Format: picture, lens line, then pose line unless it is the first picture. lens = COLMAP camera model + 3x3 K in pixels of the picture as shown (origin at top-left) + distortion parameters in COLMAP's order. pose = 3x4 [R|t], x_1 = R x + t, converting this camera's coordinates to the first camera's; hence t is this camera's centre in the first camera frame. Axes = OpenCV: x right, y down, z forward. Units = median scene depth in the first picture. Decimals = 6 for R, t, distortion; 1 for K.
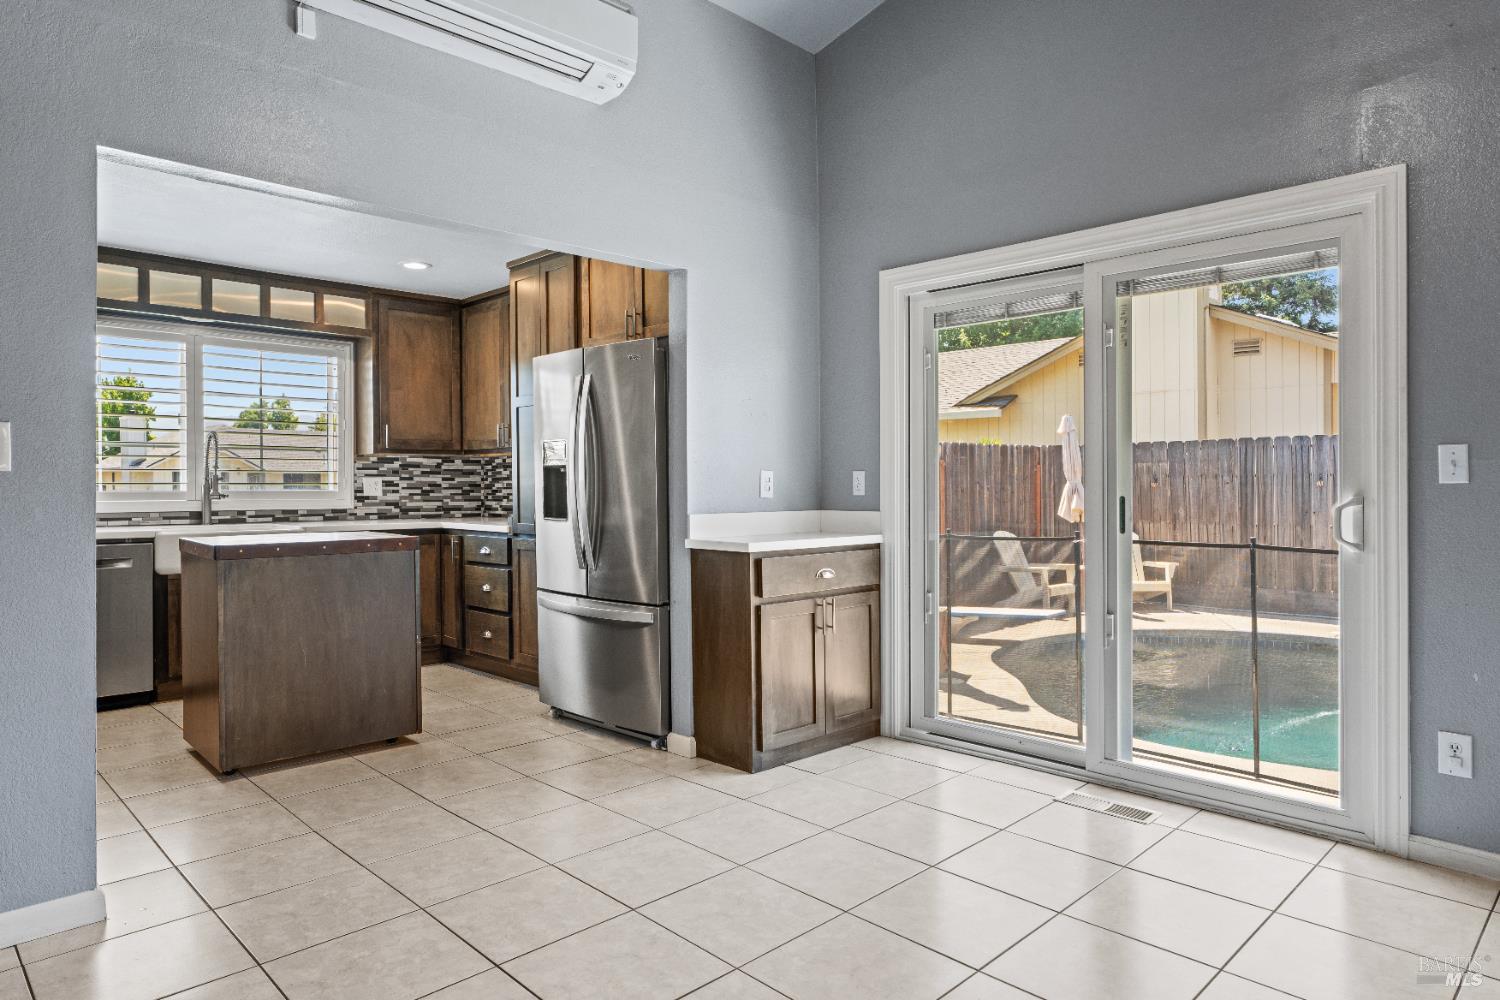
lens RADIAL K [[909.3, 0, 740.7], [0, 909.3, 502.8], [0, 0, 1]] dist [-0.000890, 0.000368]
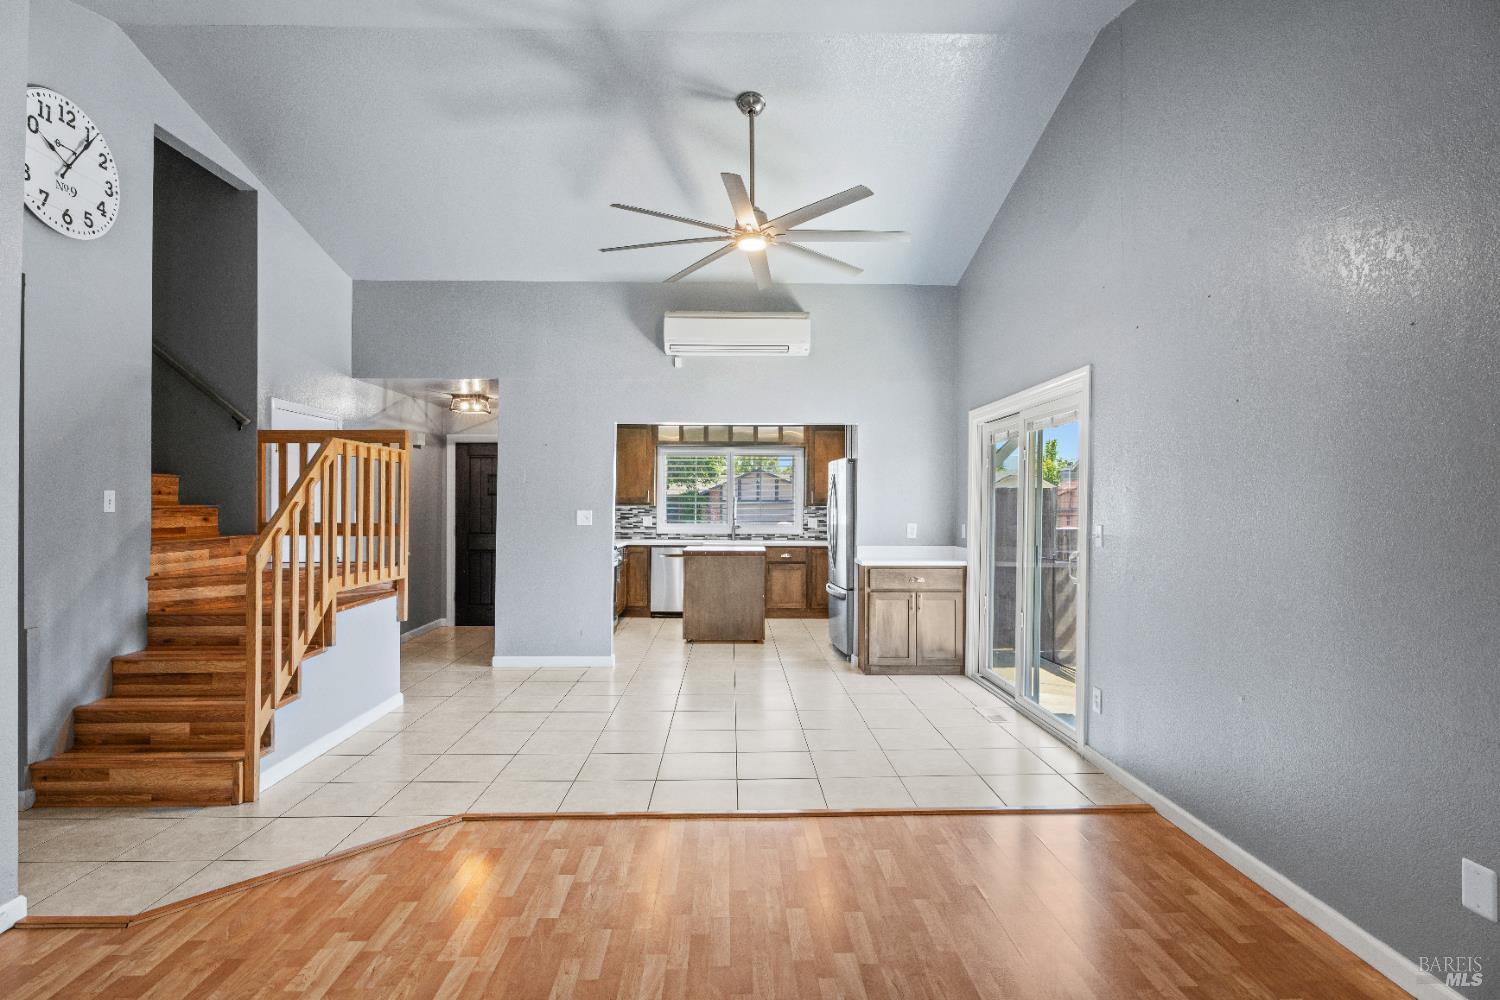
lens RADIAL K [[753.5, 0, 748.2], [0, 753.5, 514.6], [0, 0, 1]] dist [-0.001440, -0.001864]
pose [[0.732653, 0.013847, -0.680461, 0.633429], [-0.019308, 0.999813, -0.000443, -0.035010], [0.680328, 0.013463, 0.732784, -0.270452]]
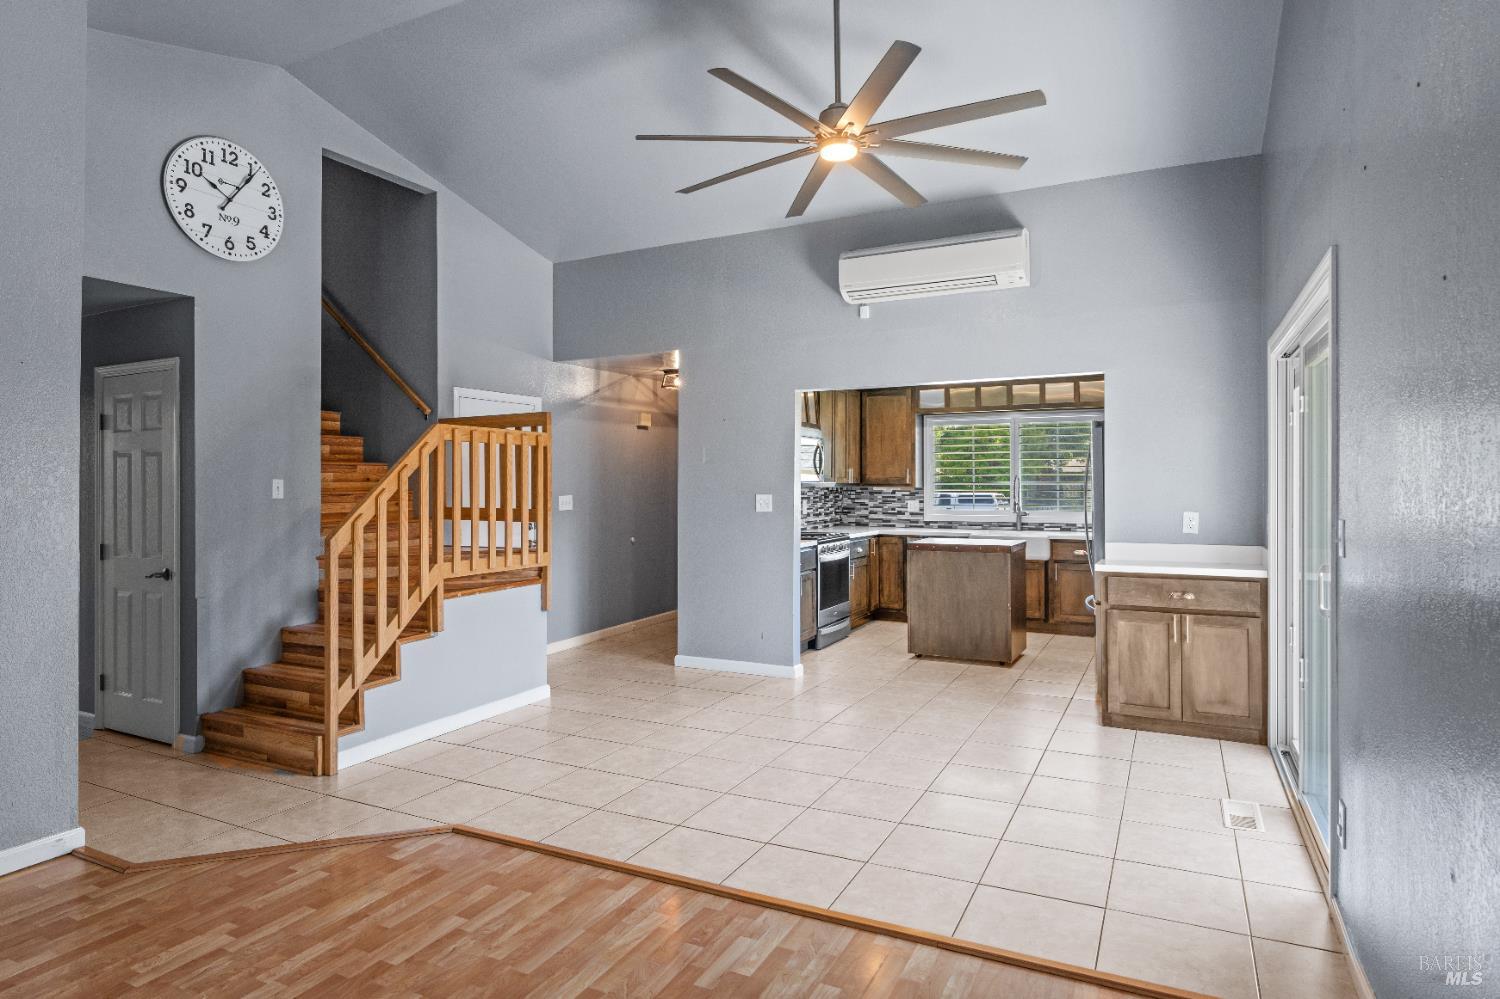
lens RADIAL K [[856.2, 0, 751.7], [0, 856.2, 486.0], [0, 0, 1]] dist [-0.014543, 0.004708]
pose [[0.323222, 0.002462, -0.946320, 0.731705], [-0.016161, 0.999865, -0.002919, -0.044715], [0.946185, 0.016237, 0.323218, 0.024521]]
